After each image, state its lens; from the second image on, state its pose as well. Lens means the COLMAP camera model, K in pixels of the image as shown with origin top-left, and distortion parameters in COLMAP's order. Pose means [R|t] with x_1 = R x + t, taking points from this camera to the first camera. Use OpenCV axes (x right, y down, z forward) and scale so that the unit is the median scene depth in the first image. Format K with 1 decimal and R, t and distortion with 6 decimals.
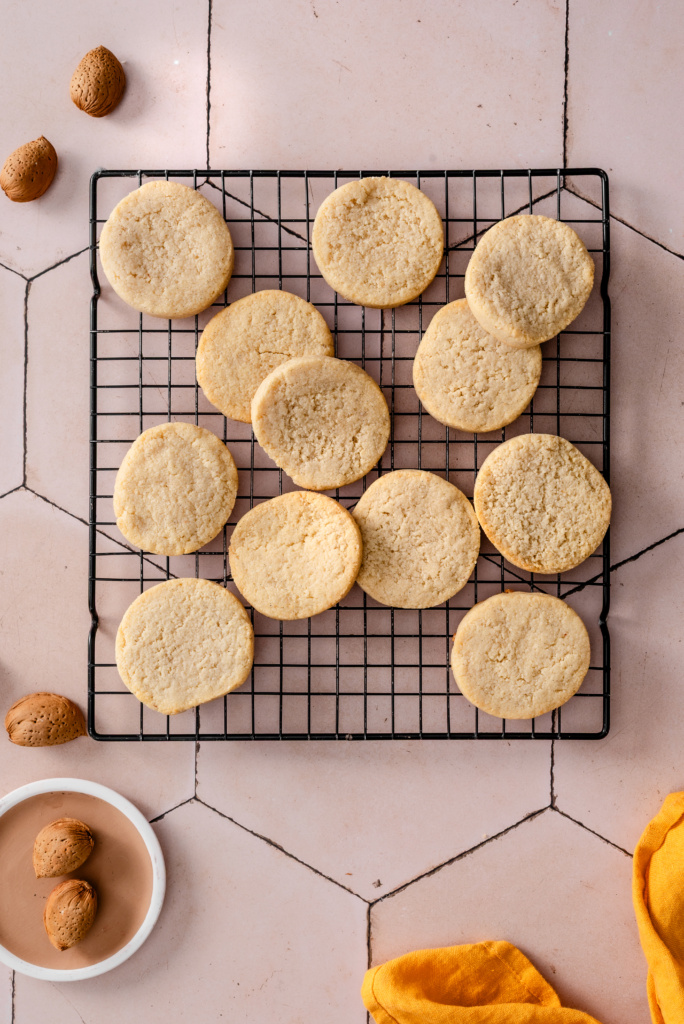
lens RADIAL K [[1455.1, 0, 344.3], [0, 1455.1, 501.2], [0, 0, 1]] dist [-0.004505, -0.023702]
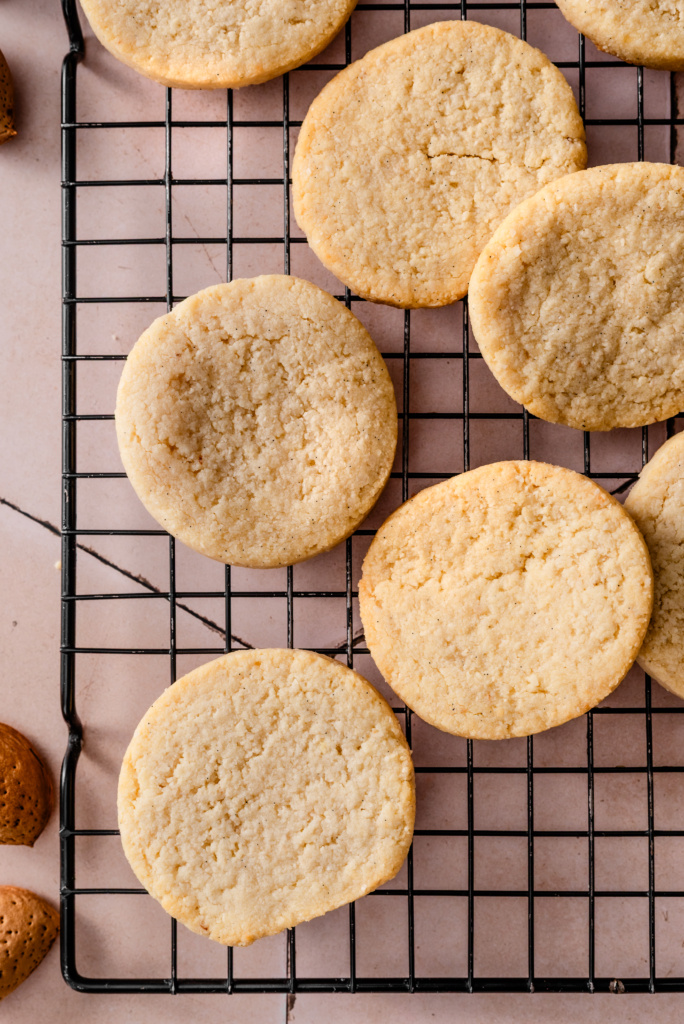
lens RADIAL K [[1455.1, 0, 344.3], [0, 1455.1, 501.2], [0, 0, 1]] dist [-0.004505, -0.023702]
pose [[0.999875, -0.004847, -0.015023, -0.076629], [0.004850, 0.999988, 0.000150, 0.005654], [0.015022, -0.000223, 0.999887, 0.530808]]
